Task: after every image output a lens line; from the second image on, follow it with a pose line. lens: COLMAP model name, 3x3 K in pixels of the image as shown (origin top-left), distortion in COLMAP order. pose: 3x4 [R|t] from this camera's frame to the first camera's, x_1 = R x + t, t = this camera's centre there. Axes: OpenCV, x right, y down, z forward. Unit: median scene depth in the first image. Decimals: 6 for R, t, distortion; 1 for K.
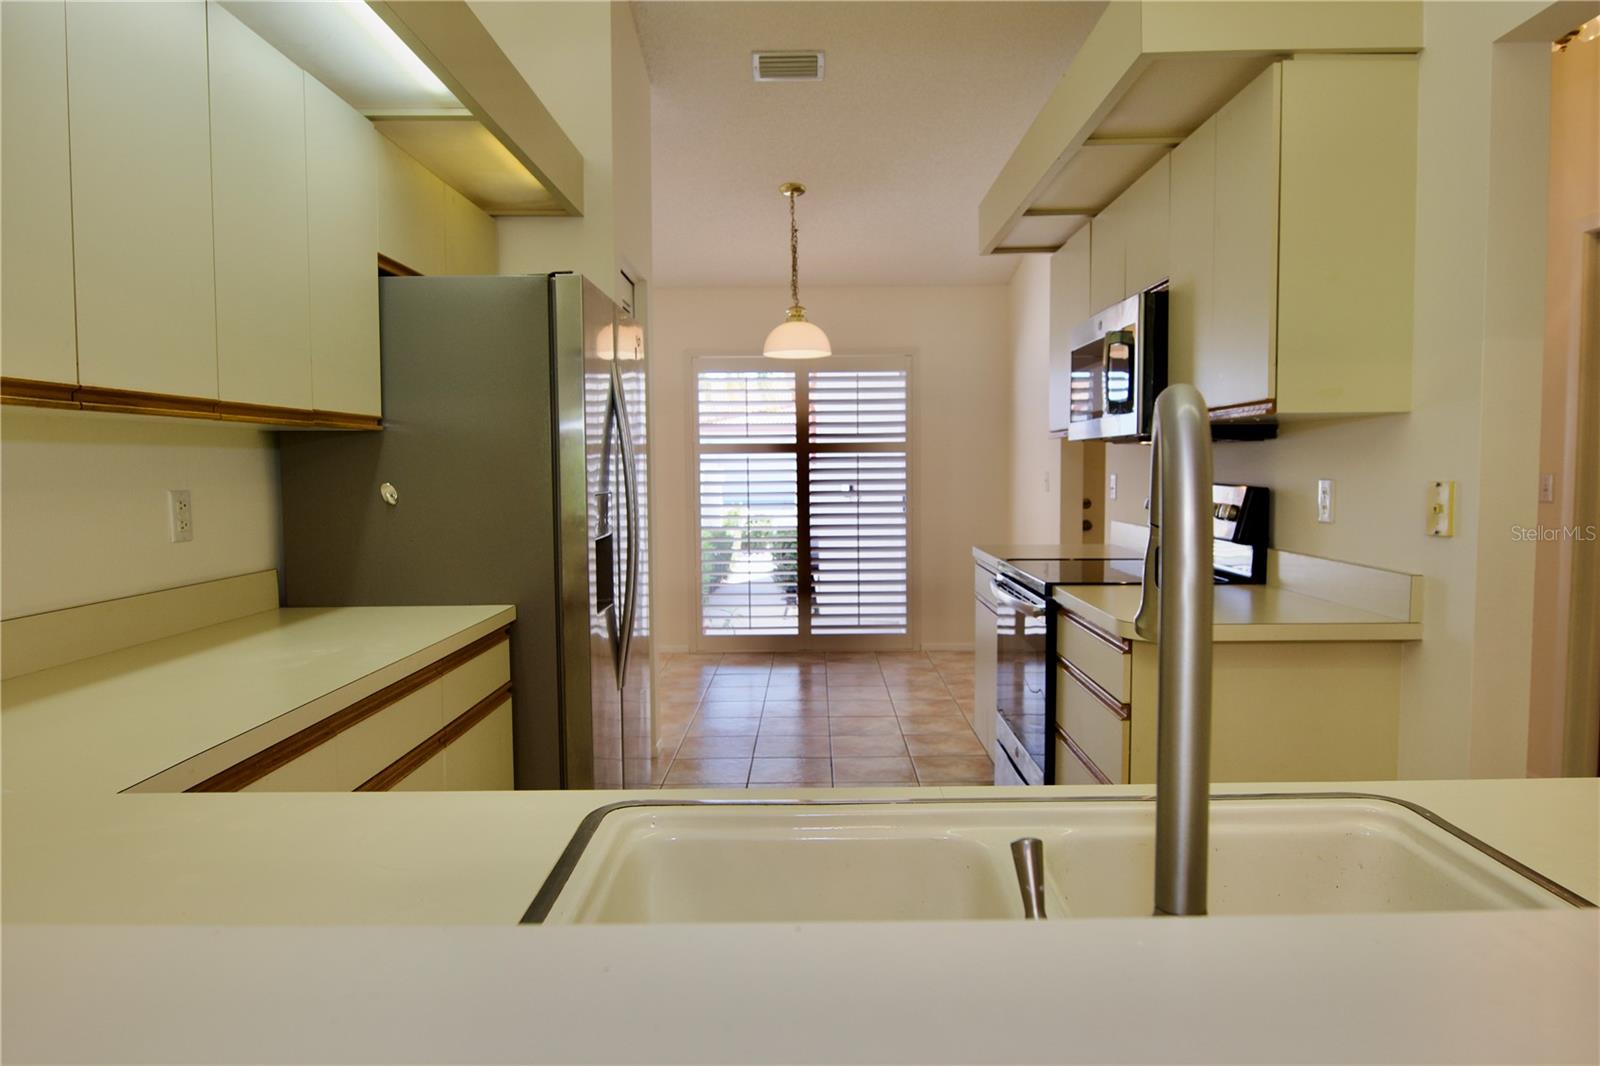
lens RADIAL K [[974.6, 0, 804.6], [0, 974.6, 532.9], [0, 0, 1]] dist [-0.003009, -0.006383]
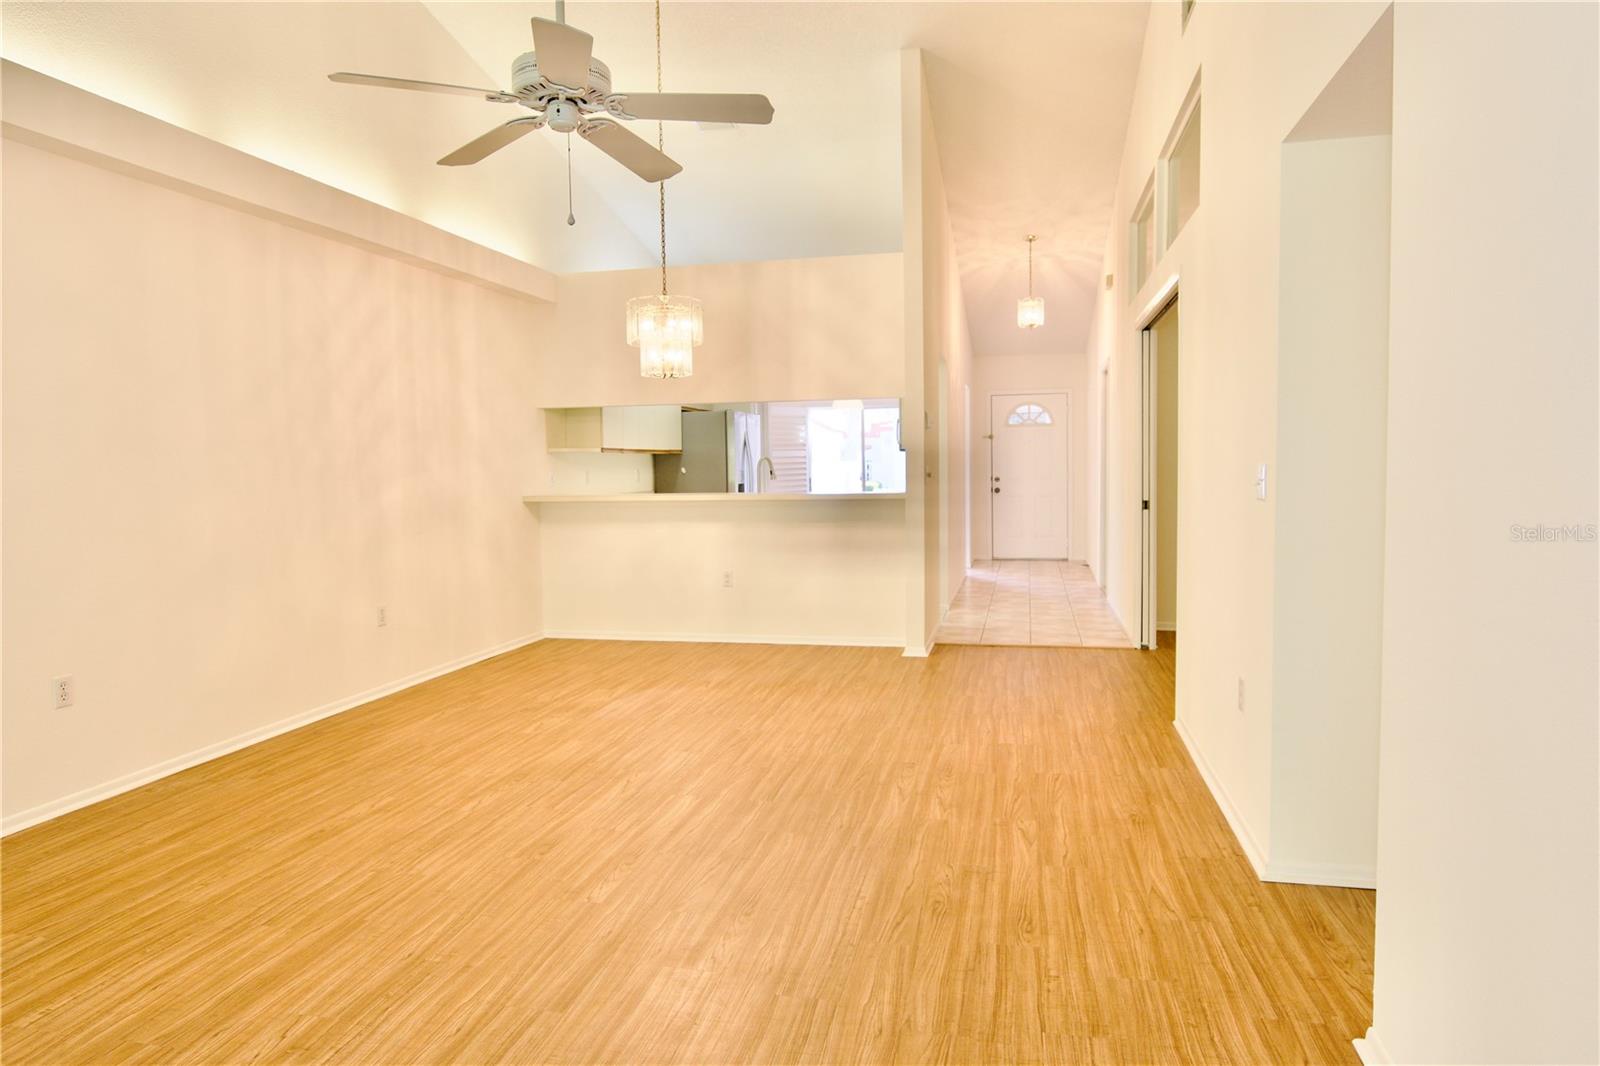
lens RADIAL K [[974.6, 0, 803.4], [0, 974.6, 524.8], [0, 0, 1]] dist [-0.003009, -0.006383]
pose [[0.977833, 0.004986, -0.209327, 0.300821], [-0.005510, 0.999983, -0.001916, 0.064490], [0.209314, 0.003027, 0.977844, -0.956321]]
